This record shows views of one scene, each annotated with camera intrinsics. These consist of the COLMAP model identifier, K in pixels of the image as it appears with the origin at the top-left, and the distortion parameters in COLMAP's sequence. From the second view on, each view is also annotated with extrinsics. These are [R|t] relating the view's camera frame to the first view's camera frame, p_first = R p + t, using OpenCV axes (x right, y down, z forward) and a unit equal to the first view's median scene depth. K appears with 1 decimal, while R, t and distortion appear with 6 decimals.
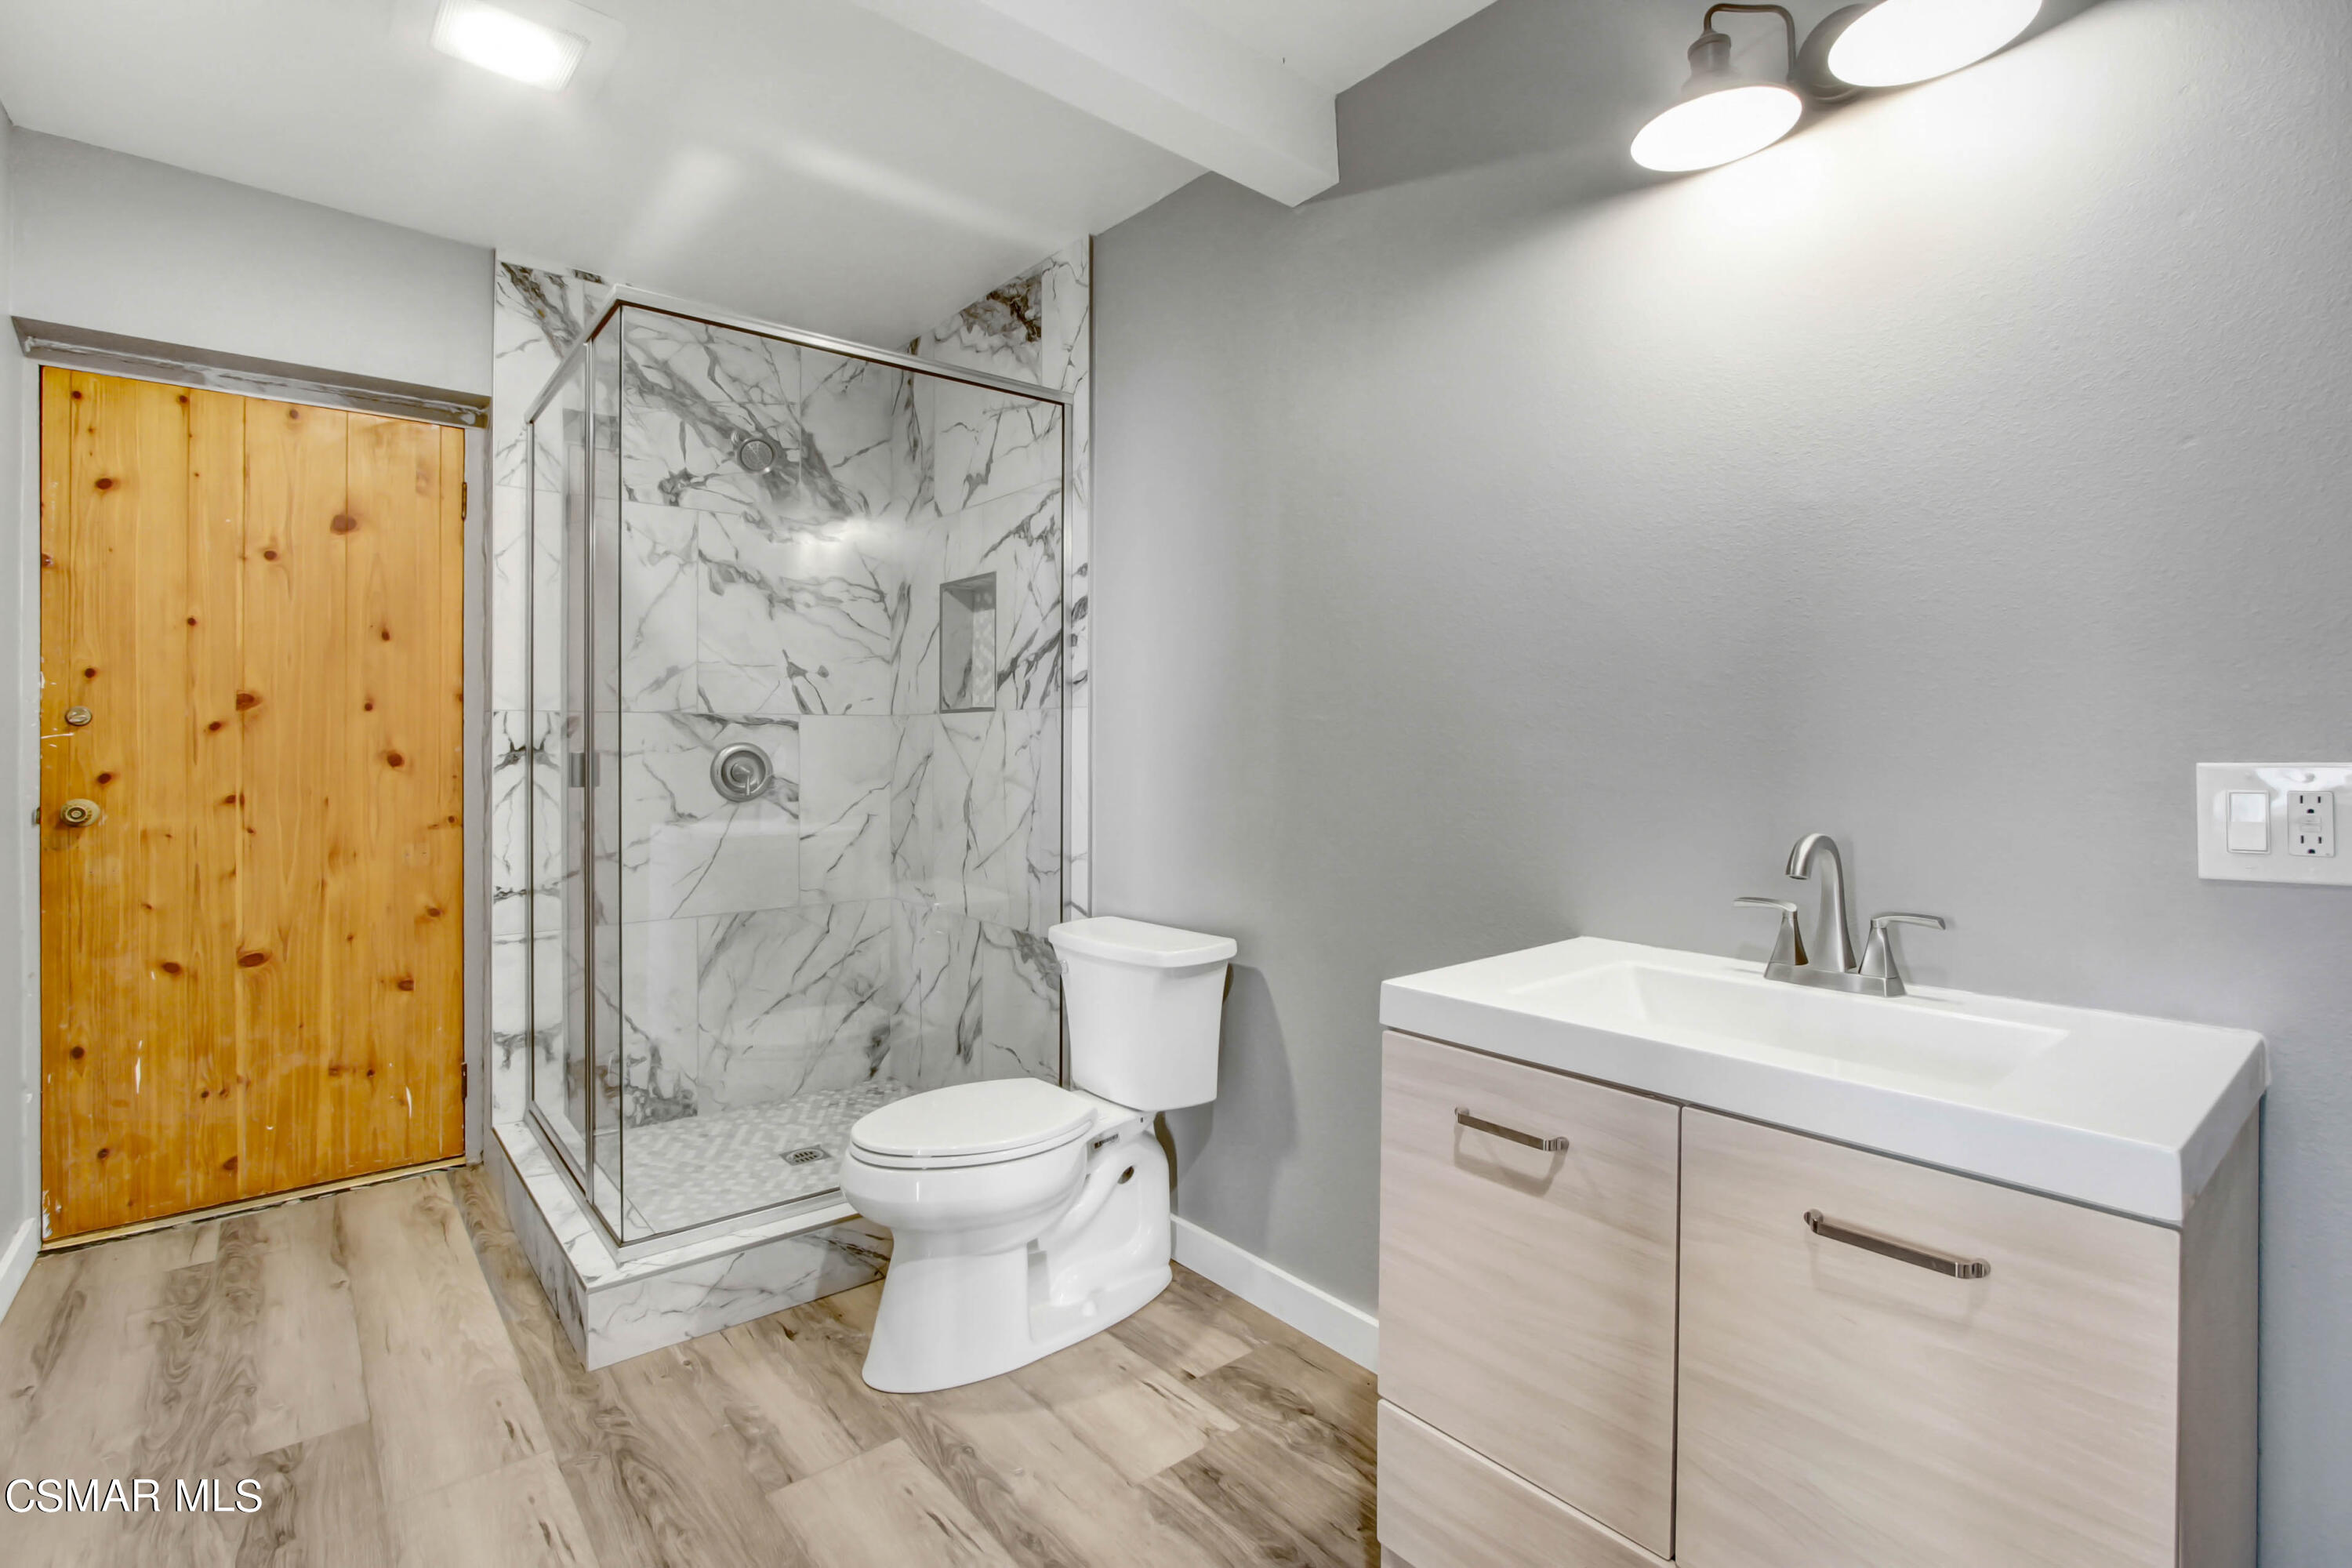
lens RADIAL K [[1094.6, 0, 1130.7], [0, 1094.6, 743.0], [0, 0, 1]] dist [-0.019778, 0.002895]
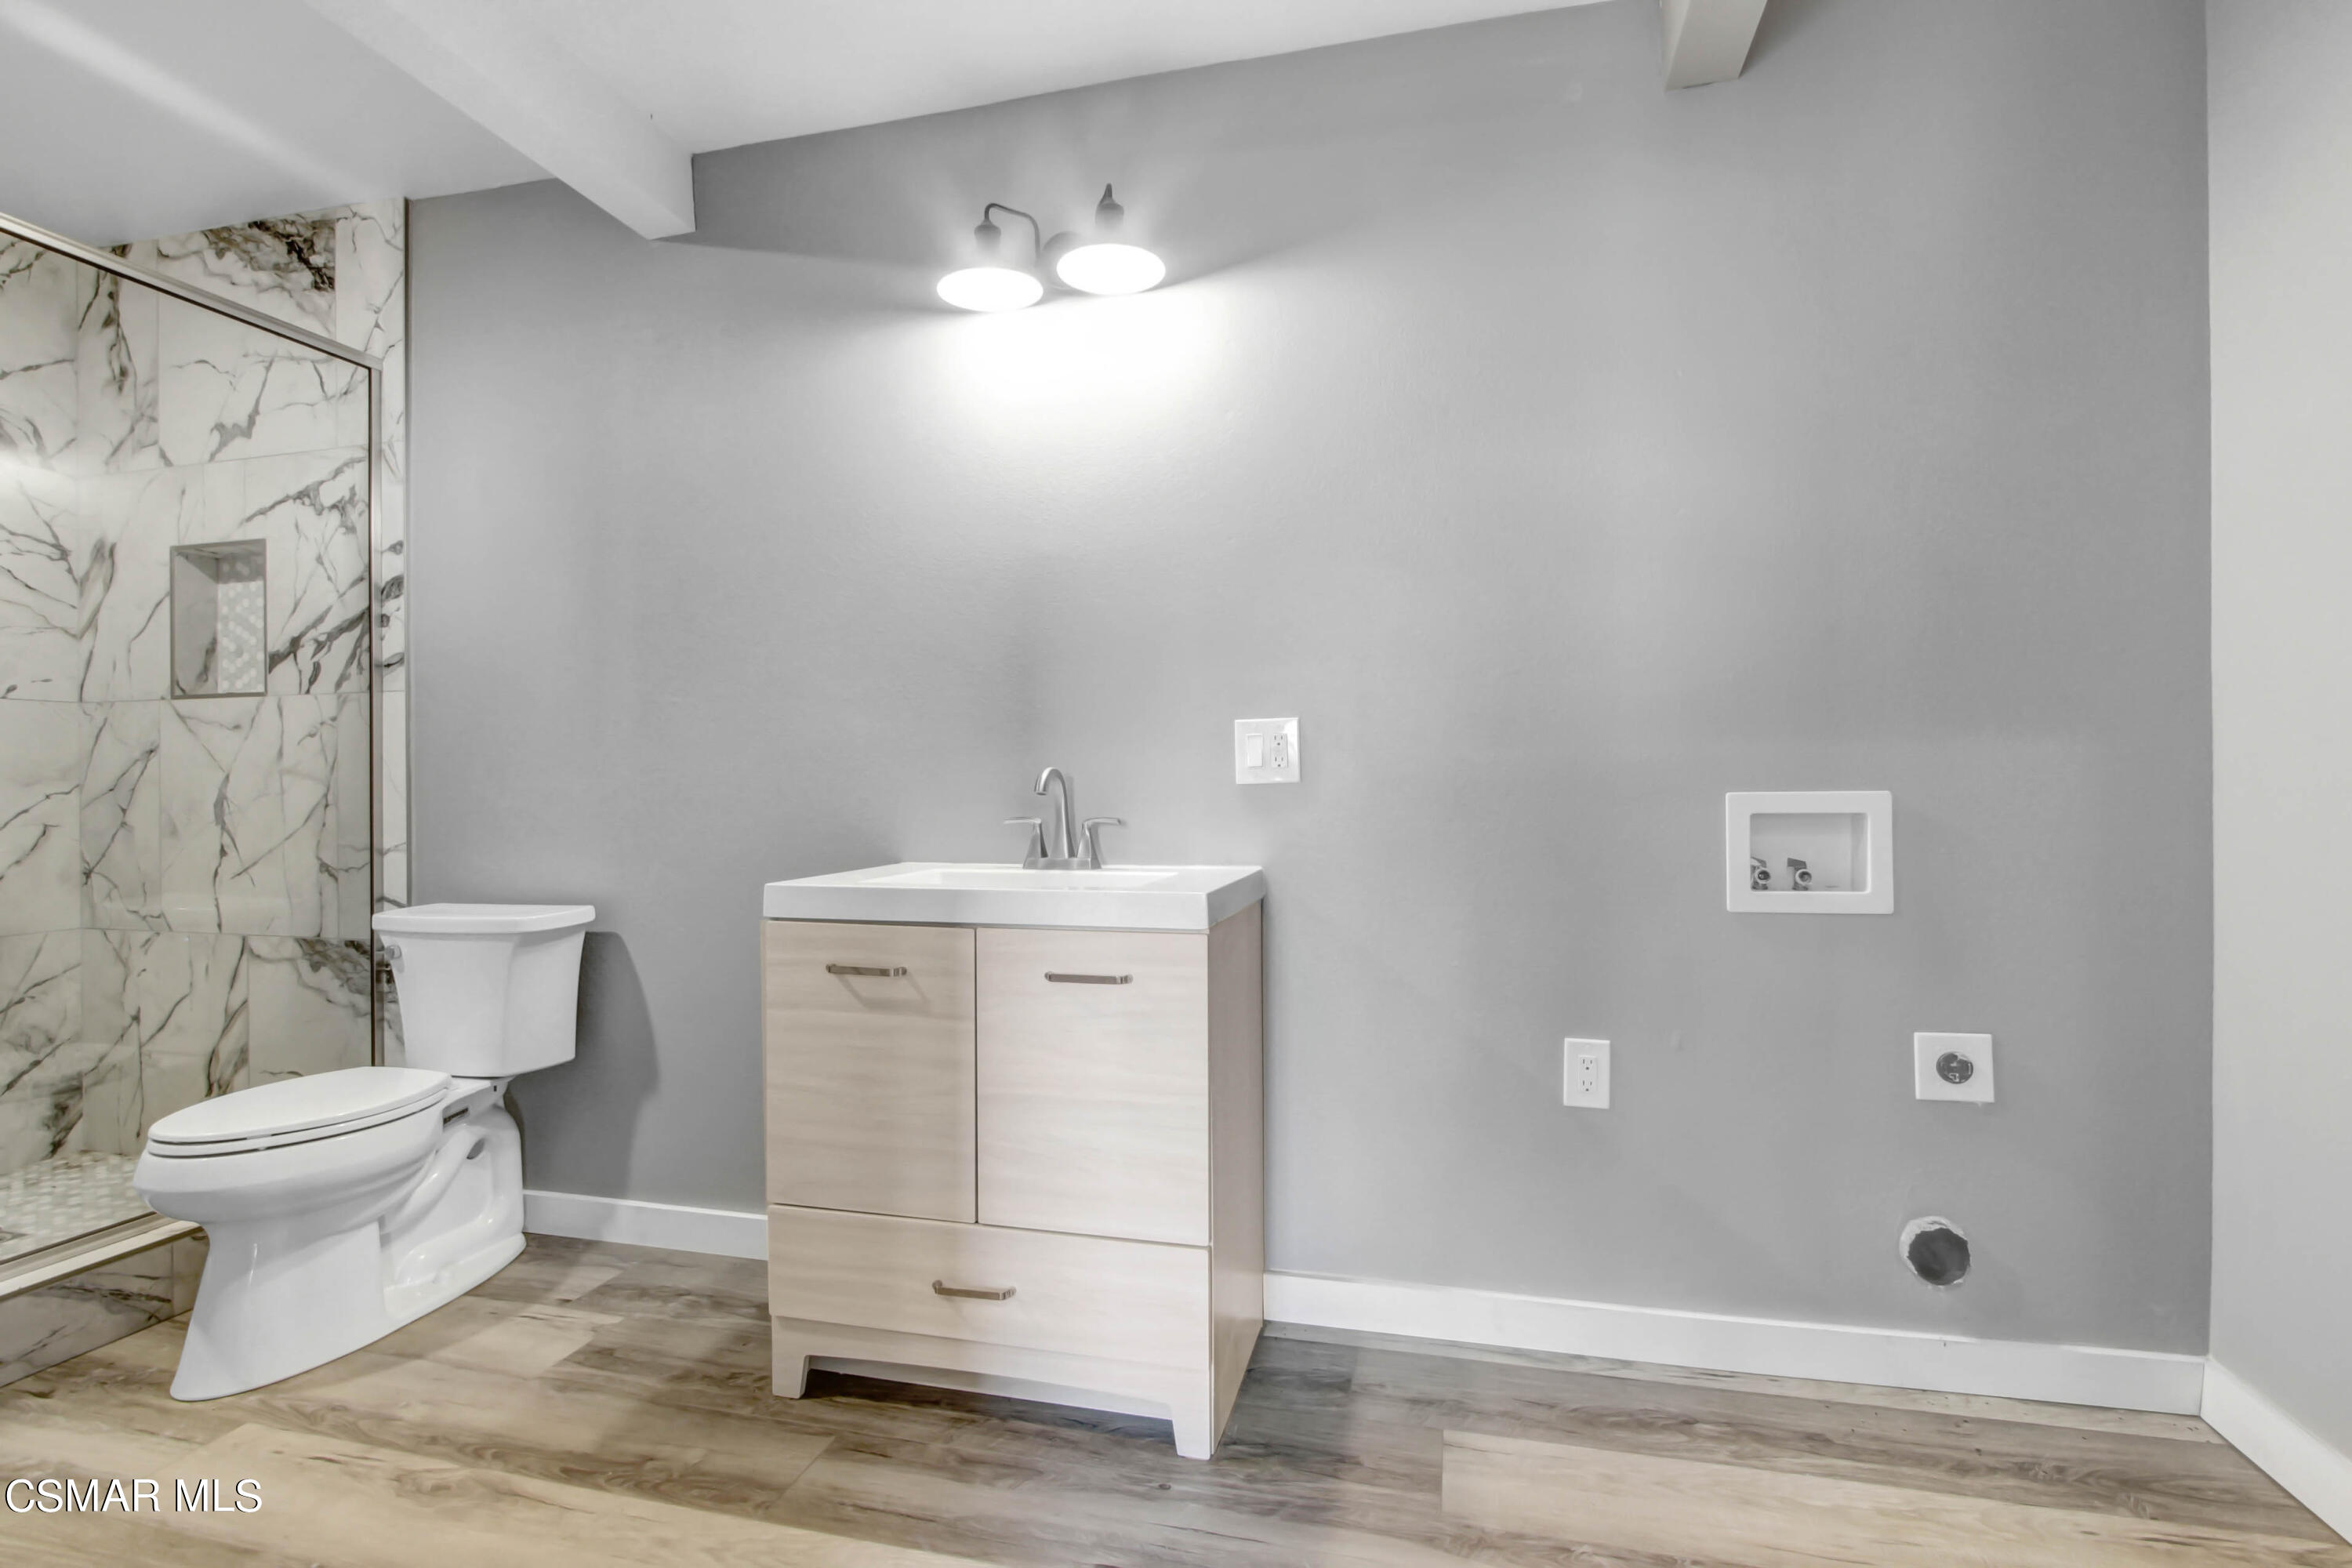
lens RADIAL K [[1094.6, 0, 1170.4], [0, 1094.6, 775.6], [0, 0, 1]] dist [-0.019778, 0.002895]
pose [[0.792037, -0.009031, 0.610406, -0.100614], [0.007808, 0.999959, 0.004663, 0.048004], [-0.610423, 0.001073, 0.792075, -0.182856]]
